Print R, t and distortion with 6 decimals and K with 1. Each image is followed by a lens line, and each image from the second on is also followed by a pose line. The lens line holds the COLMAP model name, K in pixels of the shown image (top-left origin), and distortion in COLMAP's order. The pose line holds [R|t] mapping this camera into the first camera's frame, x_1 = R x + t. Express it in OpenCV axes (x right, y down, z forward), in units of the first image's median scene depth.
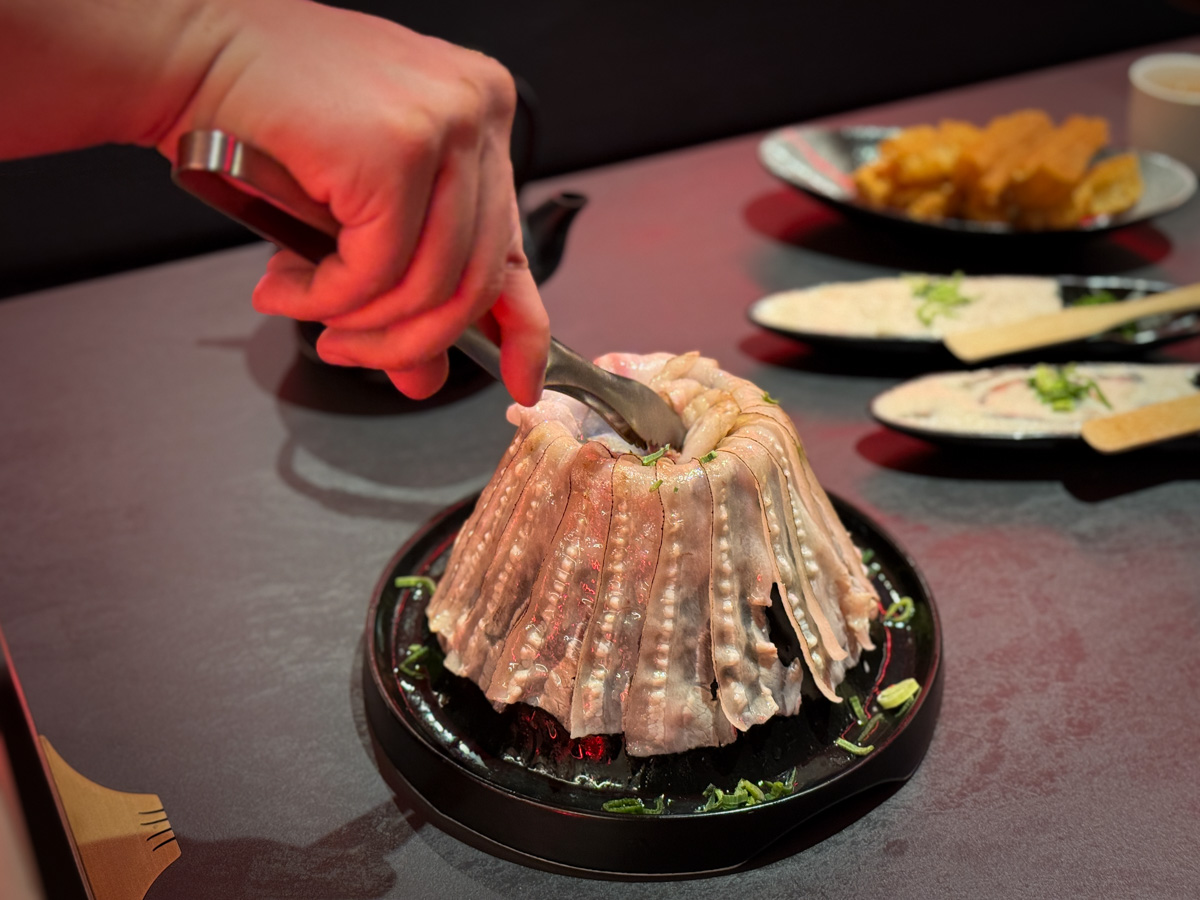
lens RADIAL K [[1765.0, 0, 600.0], [0, 1765.0, 450.0], [0, 0, 1]] dist [0.091637, -0.125264]
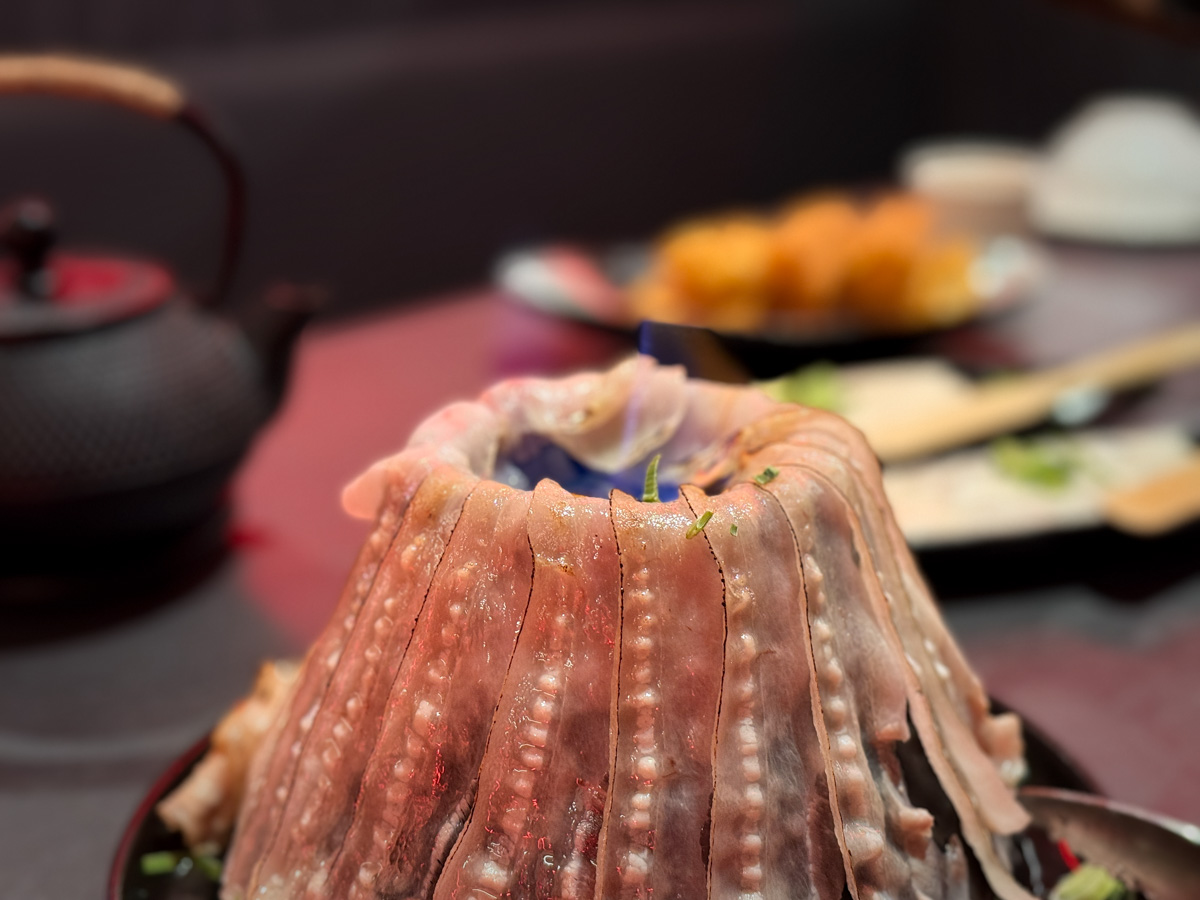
lens RADIAL K [[1765.0, 0, 600.0], [0, 1765.0, 450.0], [0, 0, 1]] dist [0.091637, -0.125264]
pose [[0.958952, -0.104813, 0.263487, -0.128478], [0.159522, 0.967609, -0.195667, 0.093438], [-0.234444, 0.229667, 0.944611, 0.483709]]
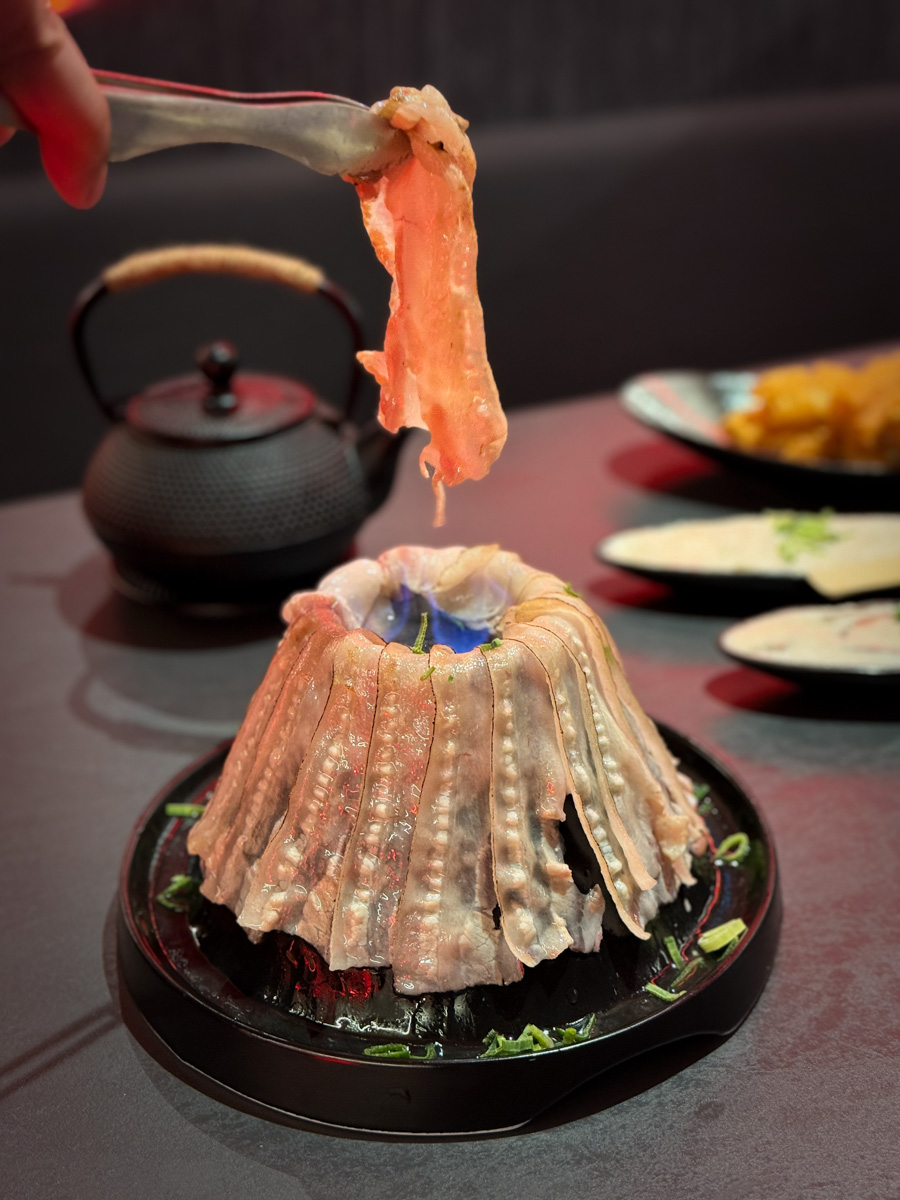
lens RADIAL K [[1765.0, 0, 450.0], [0, 1765.0, 600.0], [0, 0, 1]] dist [0.091637, -0.125264]
pose [[0.998212, 0.008860, -0.059120, 0.090596], [-0.015741, 0.993011, -0.116969, 0.082951], [0.057671, 0.117691, 0.991374, 0.124974]]
